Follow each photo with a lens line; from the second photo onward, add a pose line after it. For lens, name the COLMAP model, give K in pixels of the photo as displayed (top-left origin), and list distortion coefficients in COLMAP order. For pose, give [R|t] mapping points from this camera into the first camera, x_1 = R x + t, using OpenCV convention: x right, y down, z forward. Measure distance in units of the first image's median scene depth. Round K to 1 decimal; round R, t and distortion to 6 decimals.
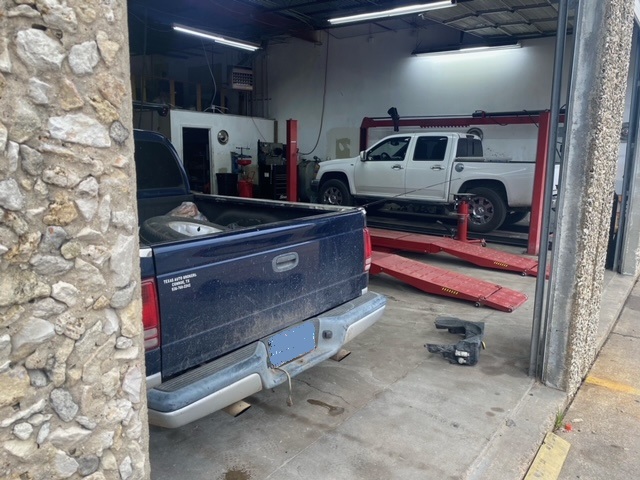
lens RADIAL K [[481.7, 0, 320.0], [0, 481.7, 240.0], [0, 0, 1]] dist [0.005155, 0.000659]
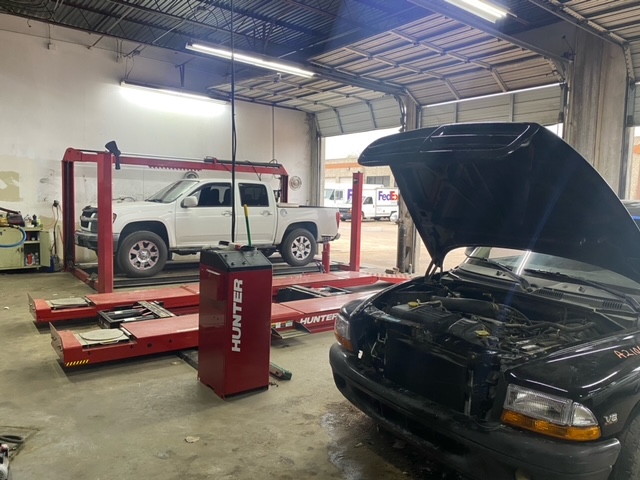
lens RADIAL K [[481.7, 0, 320.0], [0, 481.7, 240.0], [0, 0, 1]] dist [0.005155, 0.000659]
pose [[0.263386, -0.090591, 0.960428, -0.534297], [0.143589, 0.988172, 0.053830, -0.092396], [-0.953944, 0.123729, 0.273278, 0.420827]]
